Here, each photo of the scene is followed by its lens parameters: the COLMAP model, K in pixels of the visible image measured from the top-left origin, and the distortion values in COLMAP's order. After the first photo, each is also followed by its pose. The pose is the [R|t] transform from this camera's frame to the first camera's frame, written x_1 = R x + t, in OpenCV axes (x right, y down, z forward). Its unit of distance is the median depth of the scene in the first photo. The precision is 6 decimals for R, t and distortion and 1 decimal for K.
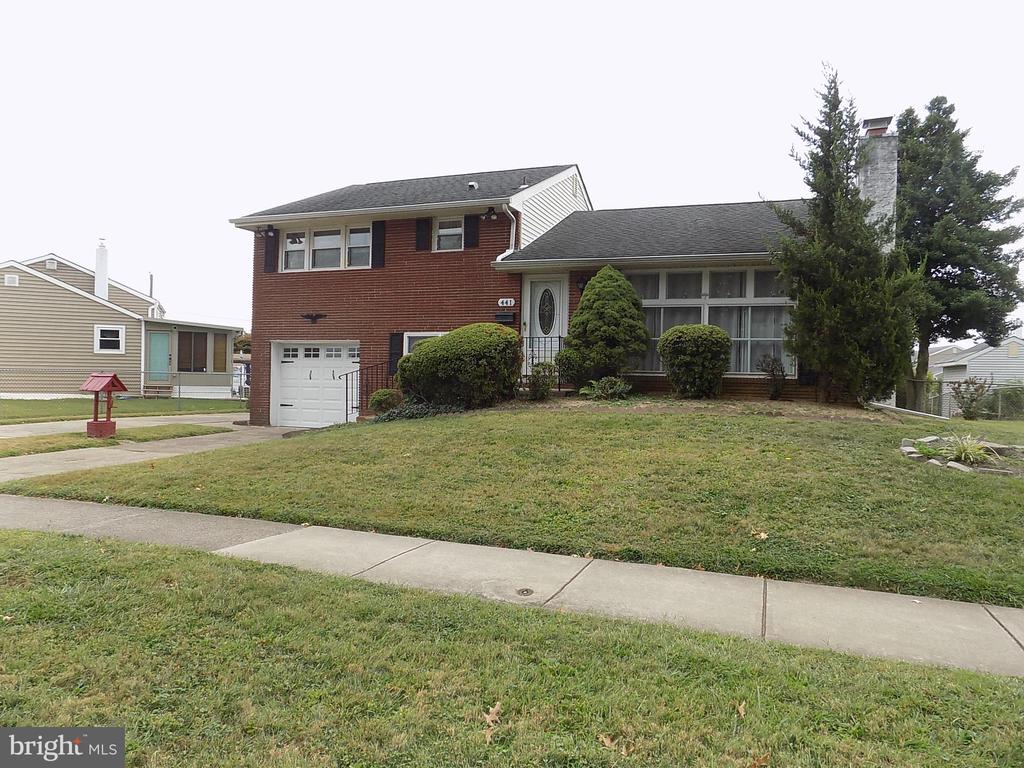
lens RADIAL K [[682.0, 0, 512.0], [0, 682.0, 384.0], [0, 0, 1]] dist [-0.086209, 0.078994]
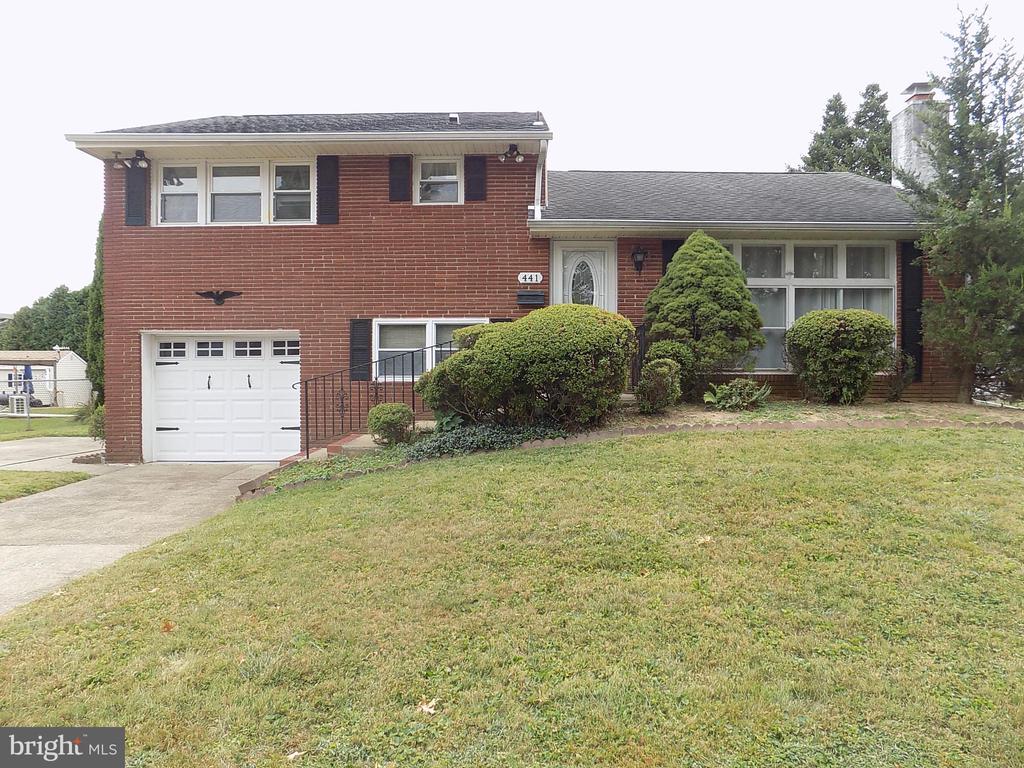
lens RADIAL K [[682.0, 0, 512.0], [0, 682.0, 384.0], [0, 0, 1]] dist [-0.086209, 0.078994]
pose [[0.941721, -0.027639, 0.335258, -0.258820], [0.023166, 0.999581, 0.017333, -0.017629], [-0.335597, -0.008556, 0.941967, 0.296982]]
